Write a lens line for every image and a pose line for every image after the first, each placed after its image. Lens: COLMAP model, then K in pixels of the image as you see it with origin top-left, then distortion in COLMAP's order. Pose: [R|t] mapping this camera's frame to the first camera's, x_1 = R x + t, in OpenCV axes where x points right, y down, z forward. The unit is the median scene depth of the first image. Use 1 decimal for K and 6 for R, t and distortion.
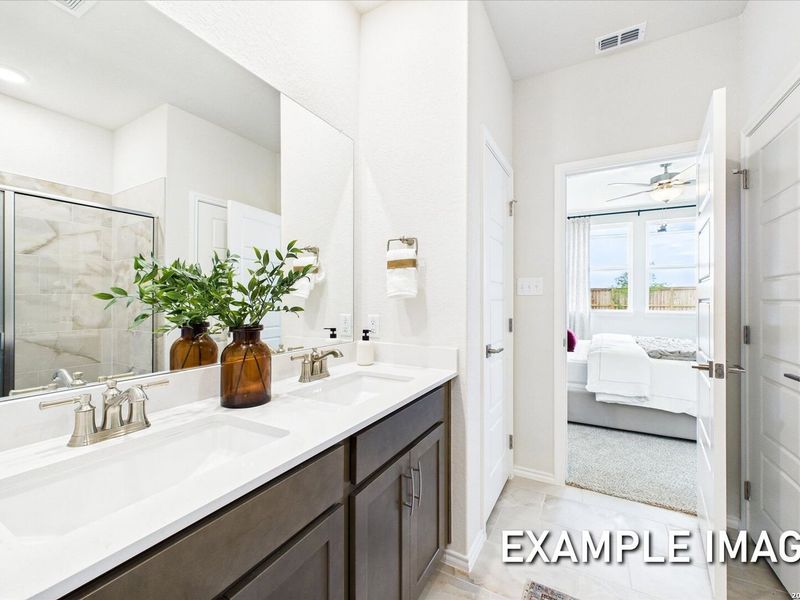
lens RADIAL K [[346.0, 0, 400.4], [0, 346.0, 296.4], [0, 0, 1]] dist [0.001350, -0.000147]
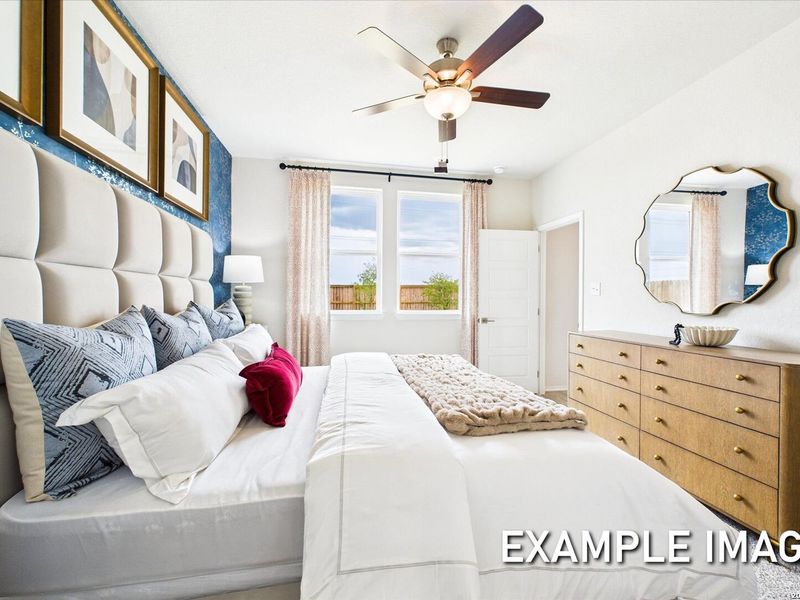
lens RADIAL K [[345.9, 0, 399.8], [0, 345.9, 303.3], [0, 0, 1]] dist [0.000488, -0.000081]
pose [[0.774213, -0.014142, 0.632767, 0.228474], [-0.003504, 0.999639, 0.026628, 0.004084], [-0.632916, -0.022833, 0.773884, 0.395839]]
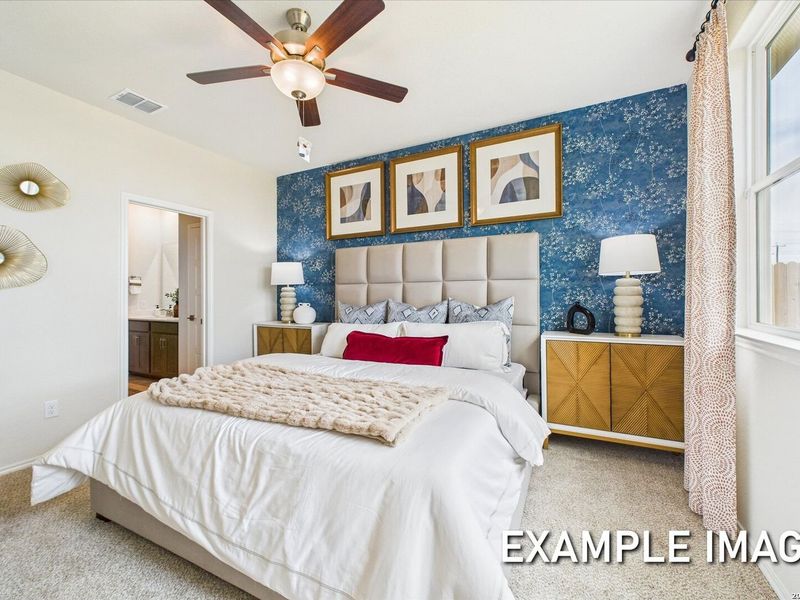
lens RADIAL K [[346.0, 0, 400.4], [0, 346.0, 296.4], [0, 0, 1]] dist [0.001350, -0.000147]
pose [[0.026968, -0.011846, -0.999566, 0.811493], [0.008386, 0.999897, -0.011623, 0.015611], [0.999601, -0.008069, 0.027065, 0.726755]]
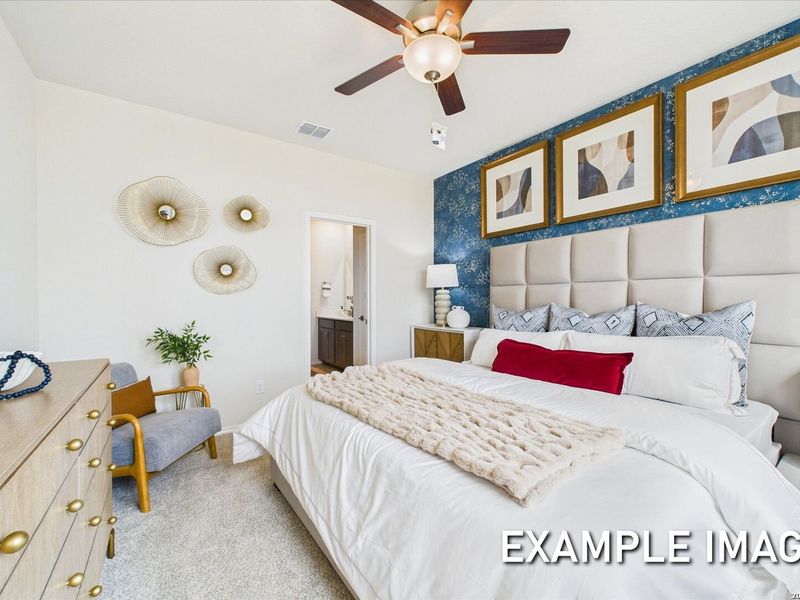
lens RADIAL K [[345.9, 0, 399.8], [0, 345.9, 303.3], [0, 0, 1]] dist [0.000488, -0.000081]
pose [[-0.441419, -0.001708, -0.897300, 0.761387], [-0.000888, 0.999999, -0.001467, 0.014661], [0.897301, 0.000149, -0.441420, 0.745981]]
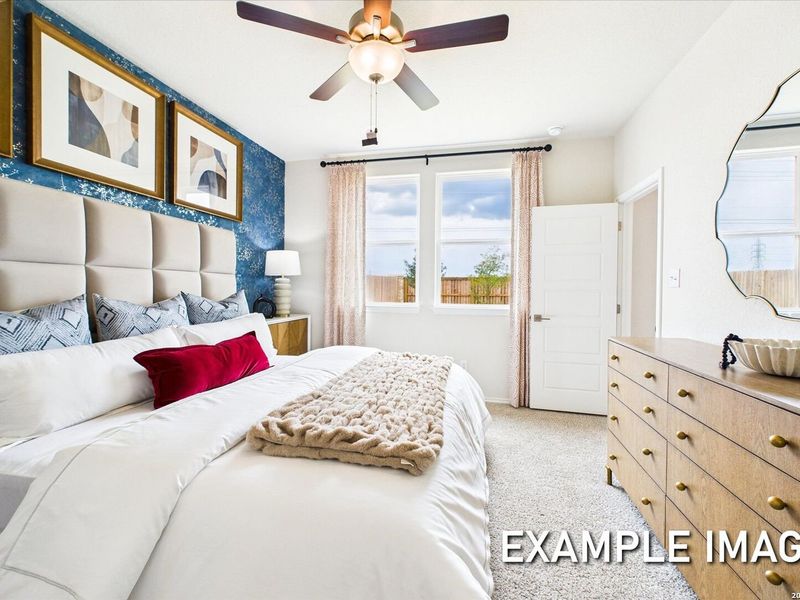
lens RADIAL K [[346.0, 0, 400.4], [0, 346.0, 296.4], [0, 0, 1]] dist [0.001350, -0.000147]
pose [[0.961510, -0.005076, 0.274724, 0.427733], [-0.003033, 0.999572, 0.029084, 0.005137], [-0.274754, -0.028798, 0.961083, 0.339248]]
